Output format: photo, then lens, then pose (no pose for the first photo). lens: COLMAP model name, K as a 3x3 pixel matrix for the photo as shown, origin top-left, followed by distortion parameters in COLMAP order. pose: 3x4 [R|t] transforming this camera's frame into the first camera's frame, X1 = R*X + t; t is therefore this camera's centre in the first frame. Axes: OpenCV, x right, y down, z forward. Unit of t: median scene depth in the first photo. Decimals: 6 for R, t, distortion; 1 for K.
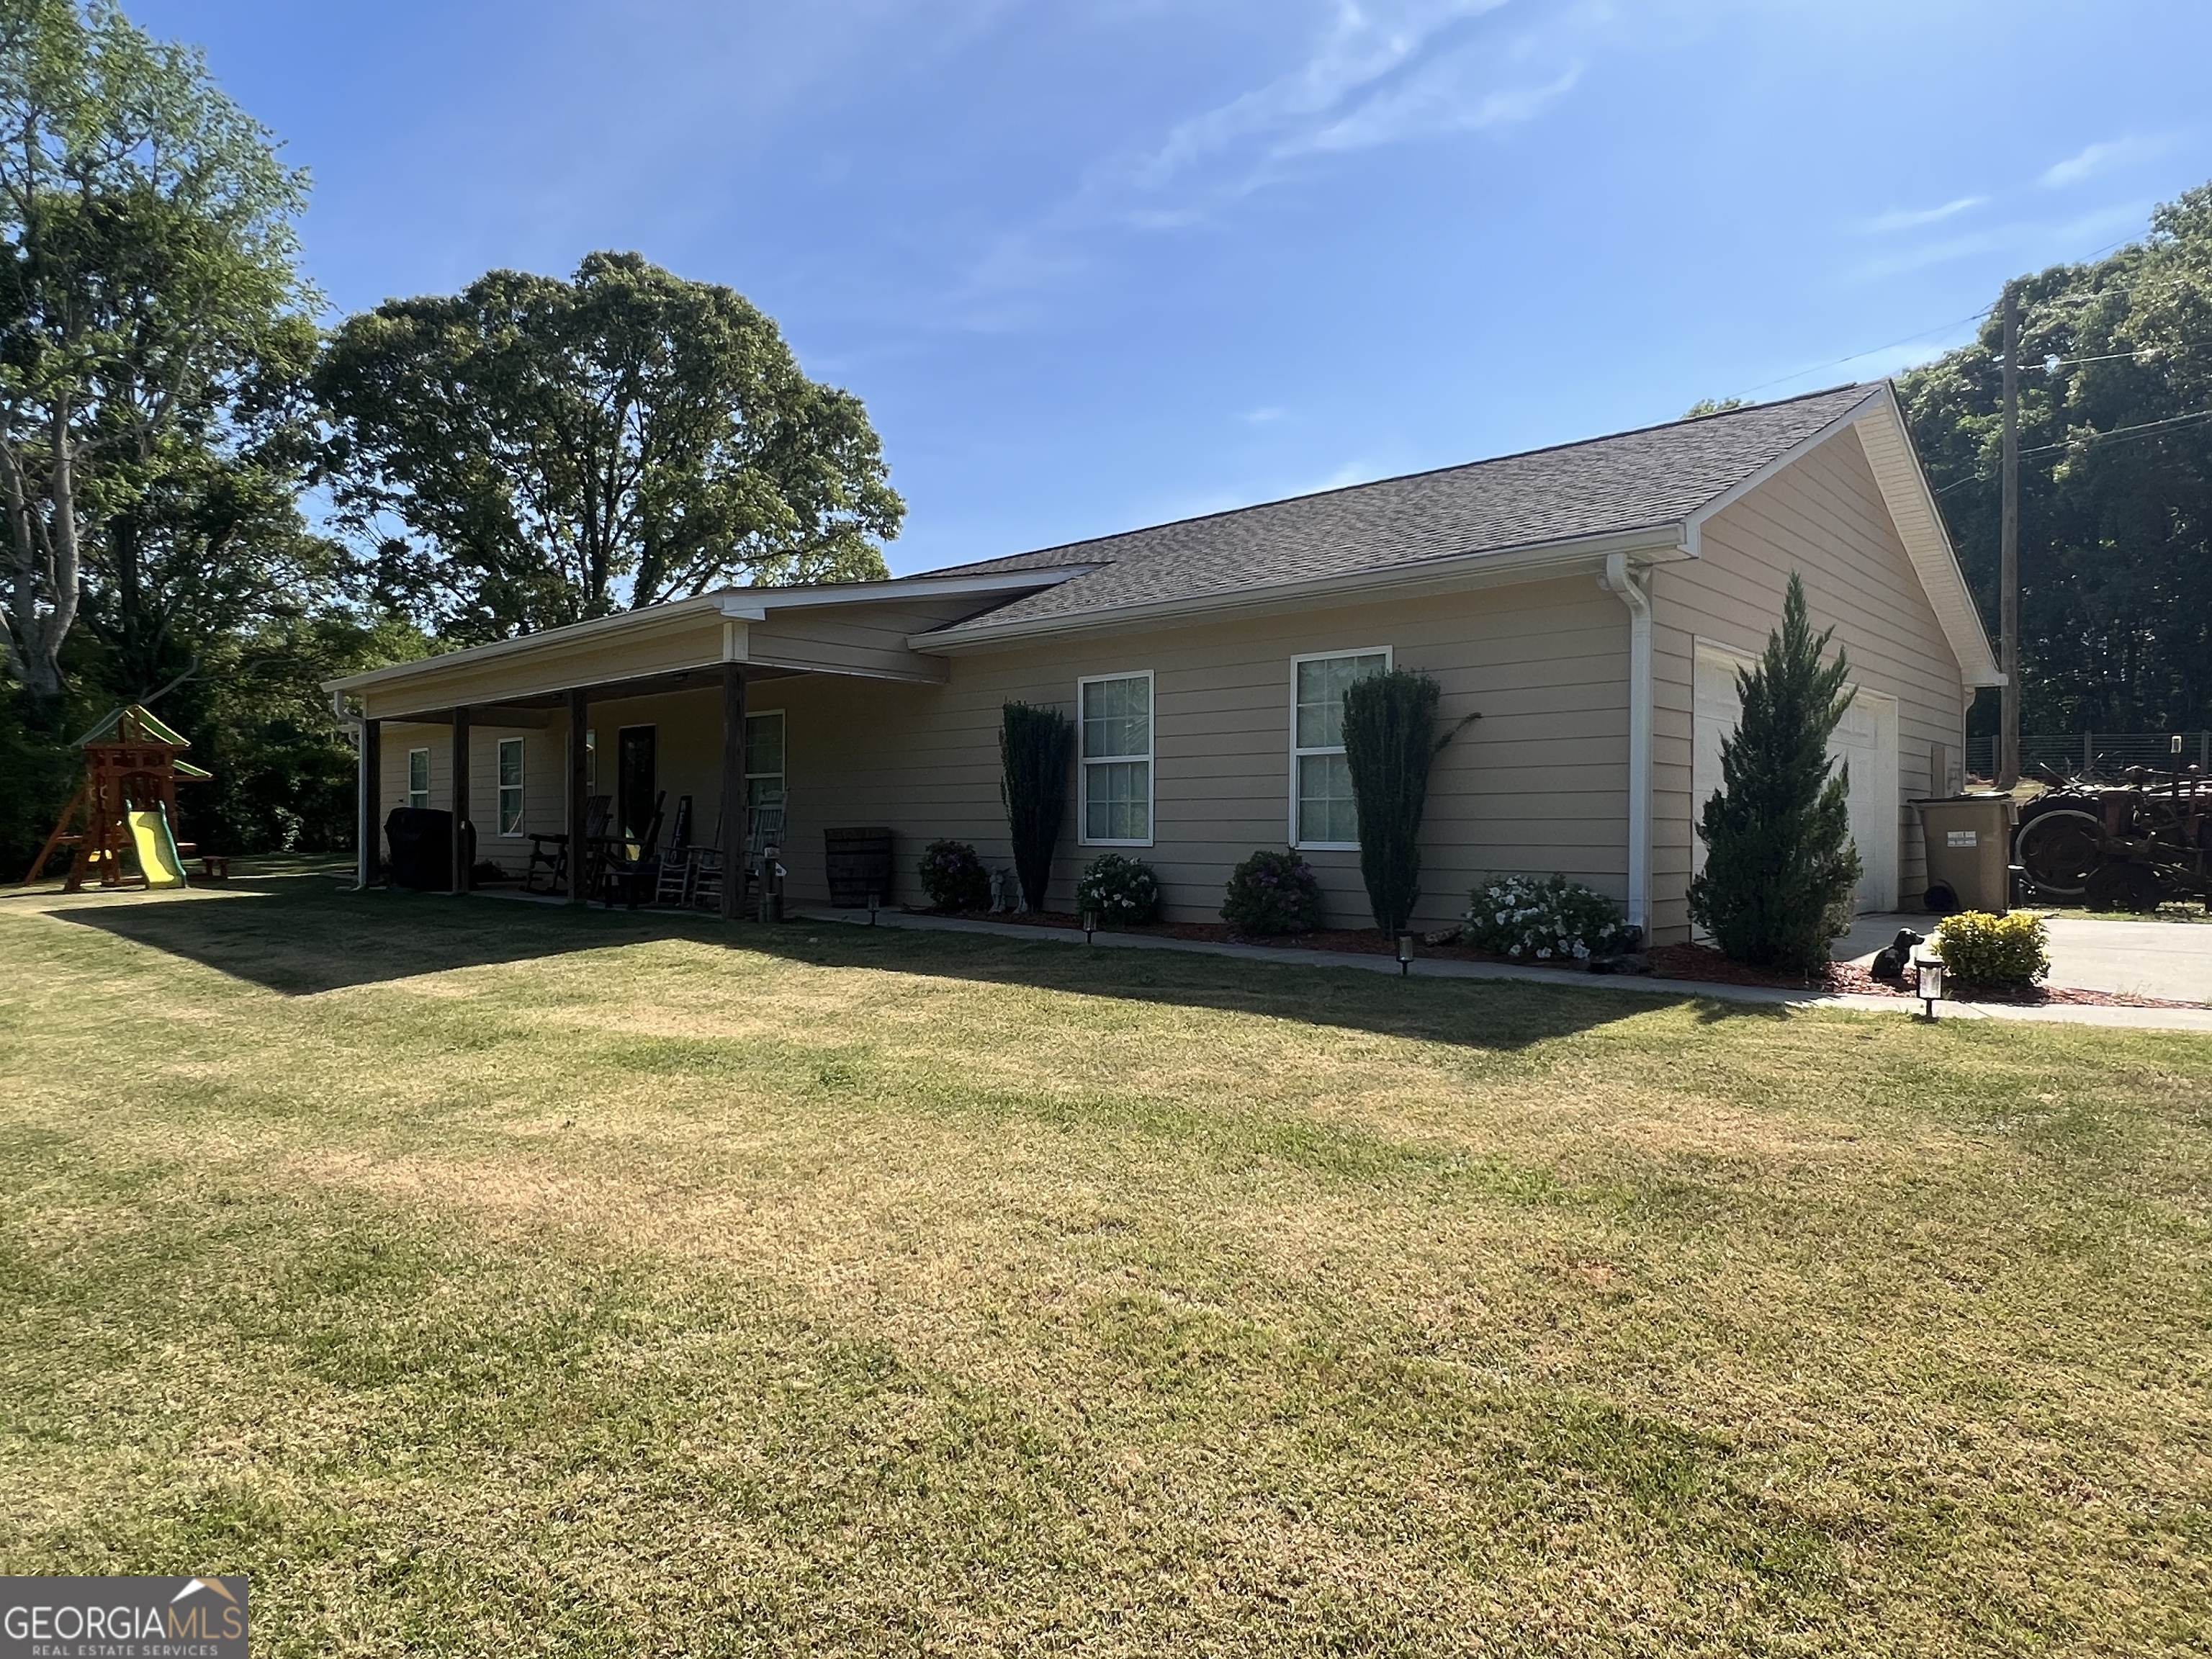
lens RADIAL K [[1340.5, 0, 1097.7], [0, 1340.5, 824.0], [0, 0, 1]] dist [-0.006044, 0.003068]
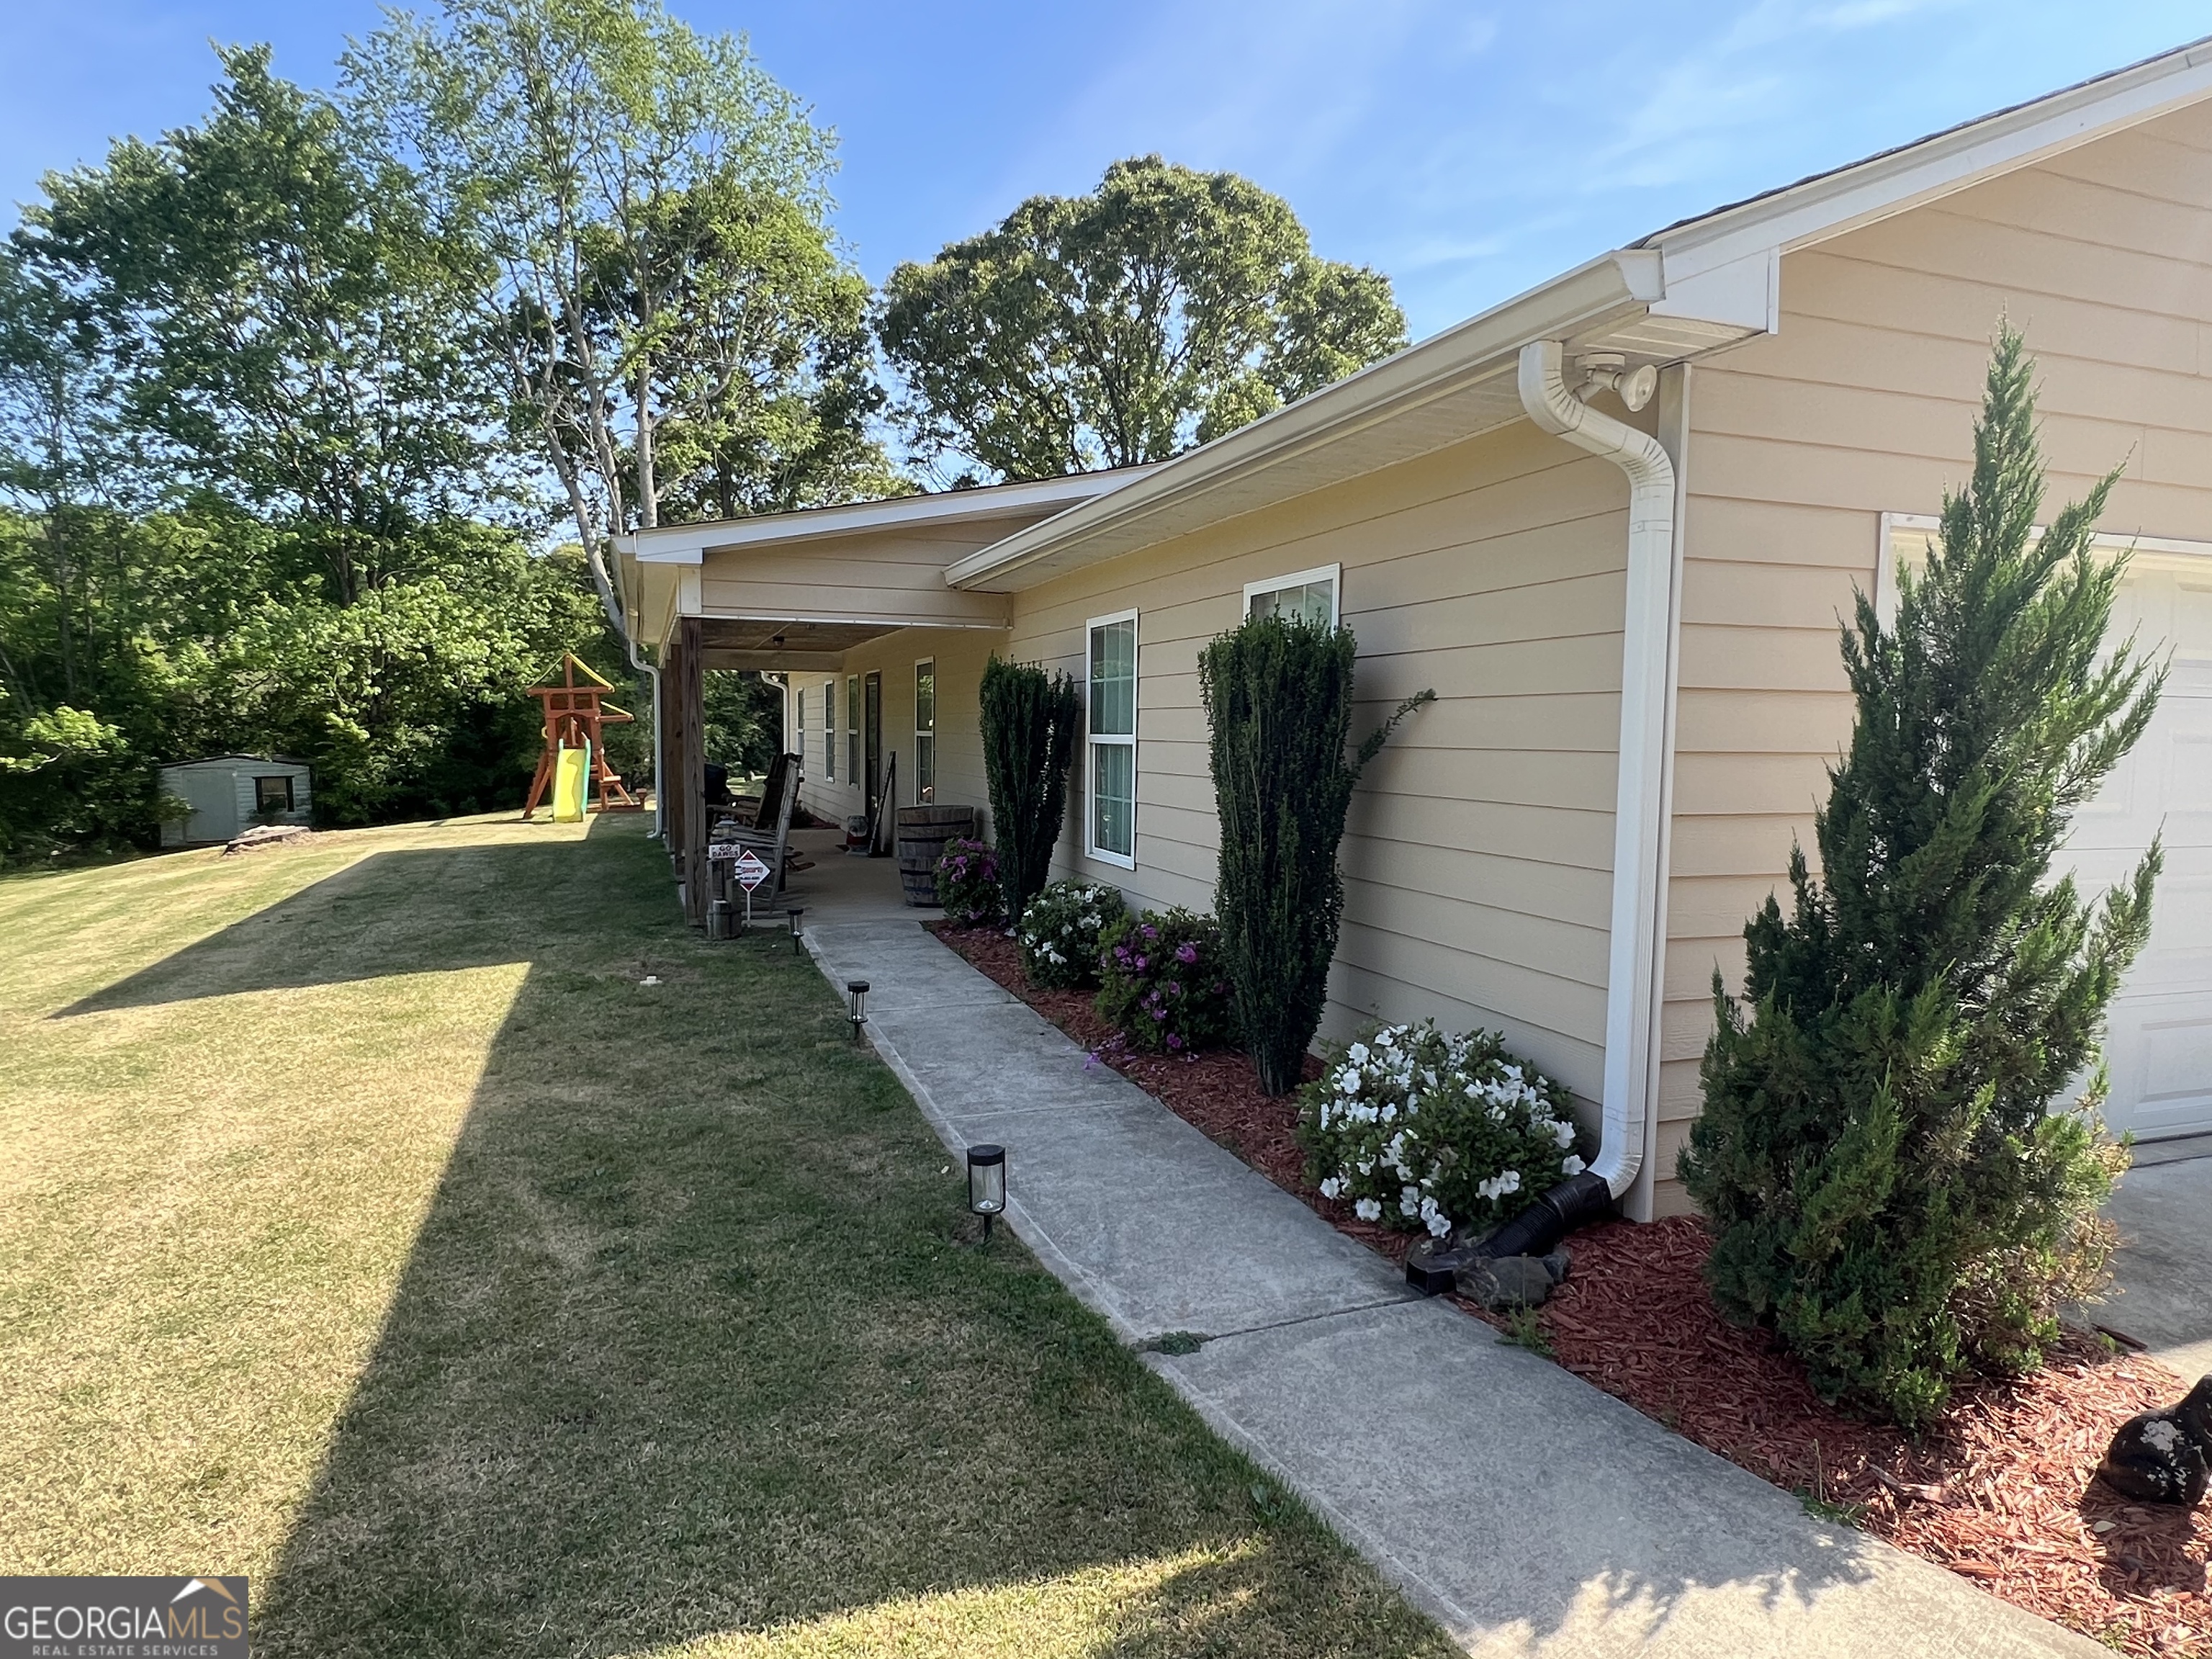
lens RADIAL K [[1340.5, 0, 1097.7], [0, 1340.5, 824.0], [0, 0, 1]] dist [-0.006044, 0.003068]
pose [[0.888611, 0.038480, -0.457044, 0.088936], [-0.006058, 0.997372, 0.072193, -0.014813], [0.458621, -0.061382, 0.886509, 0.102674]]
